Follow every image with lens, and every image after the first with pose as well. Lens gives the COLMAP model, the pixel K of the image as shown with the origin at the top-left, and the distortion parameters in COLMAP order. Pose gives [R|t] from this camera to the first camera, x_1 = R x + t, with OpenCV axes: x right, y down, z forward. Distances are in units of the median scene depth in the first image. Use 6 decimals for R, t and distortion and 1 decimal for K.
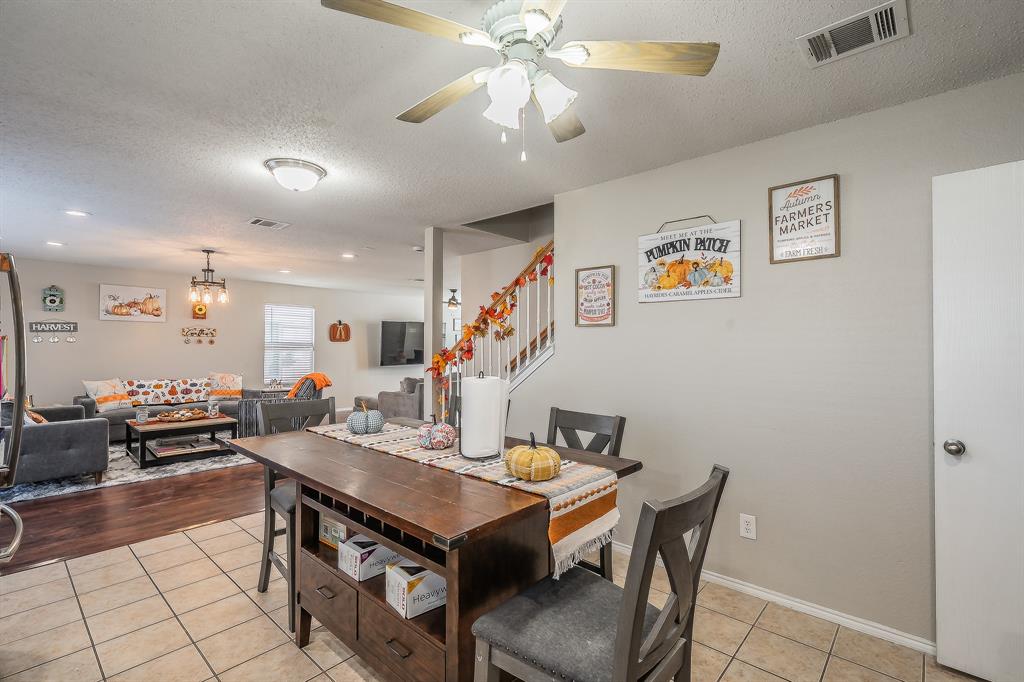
lens RADIAL K [[475.7, 0, 503.8], [0, 475.7, 339.9], [0, 0, 1]] dist [0.000126, 0.000583]
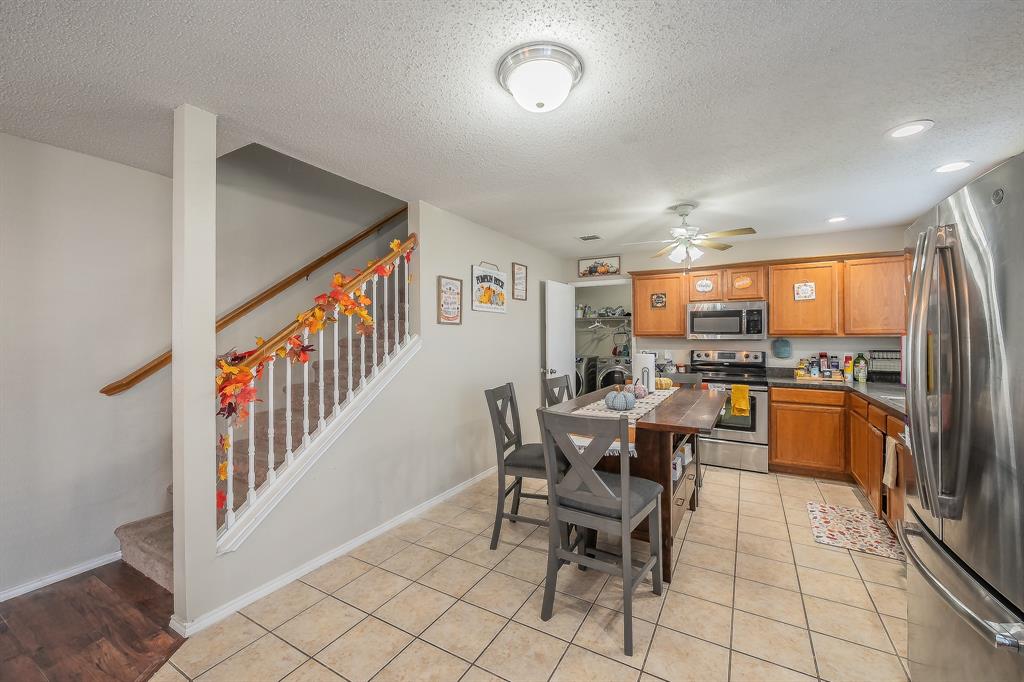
lens RADIAL K [[398.6, 0, 519.3], [0, 398.6, 336.1], [0, 0, 1]] dist [-0.000565, 0.000172]
pose [[-0.220315, 0.003020, 0.975424, -0.515771], [-0.001605, 0.999993, -0.003458, 0.003797], [-0.975428, -0.002328, -0.220308, 0.612255]]
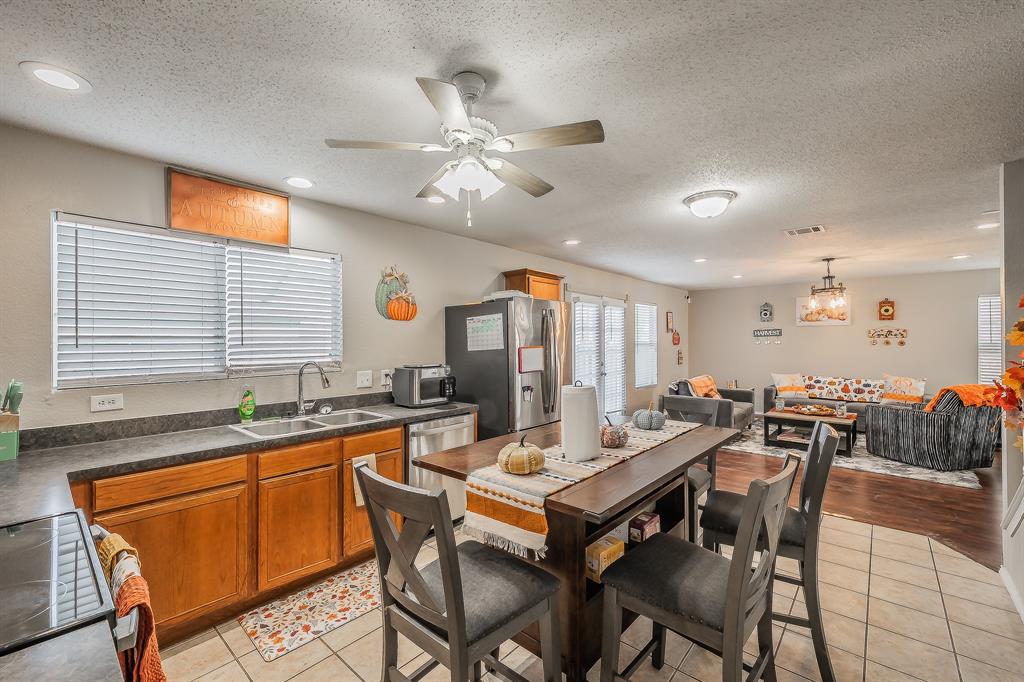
lens RADIAL K [[436.8, 0, 521.4], [0, 436.8, 339.4], [0, 0, 1]] dist [-0.003968, -0.000227]
pose [[0.053434, -0.006159, -0.998552, 0.314858], [0.010010, 0.999934, -0.005632, -0.008796], [0.998521, -0.009694, 0.053492, 0.259669]]
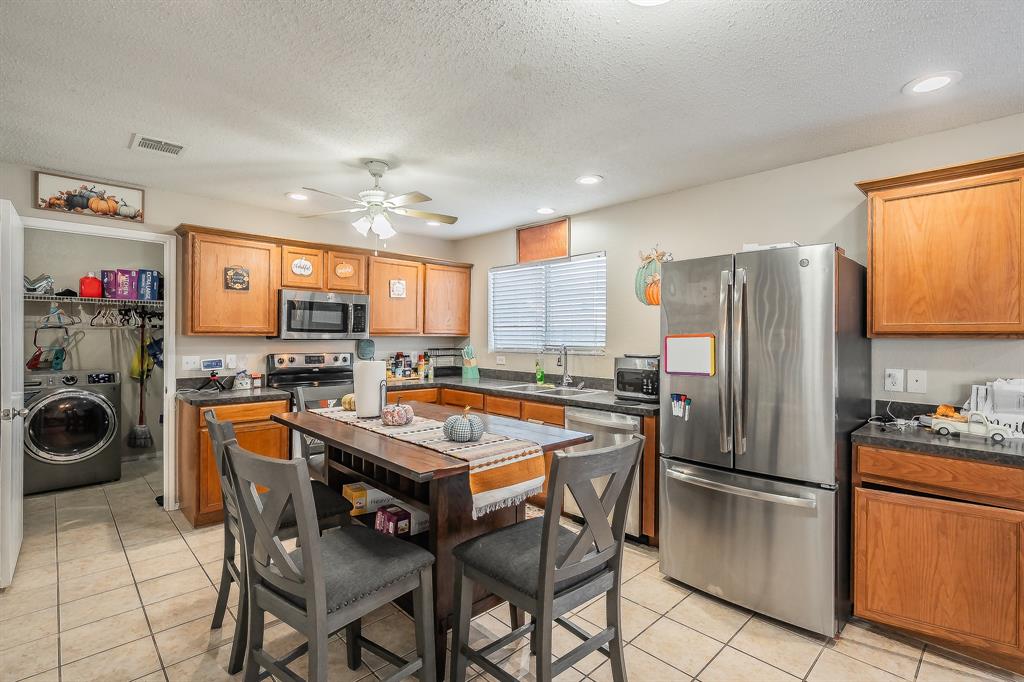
lens RADIAL K [[475.7, 0, 508.2], [0, 475.7, 332.8], [0, 0, 1]] dist [0.000126, 0.000583]
pose [[-0.996534, -0.008072, 0.082798, -0.183105], [-0.008930, 0.999910, -0.009993, 0.002030], [-0.082709, -0.010697, -0.996516, 0.761024]]
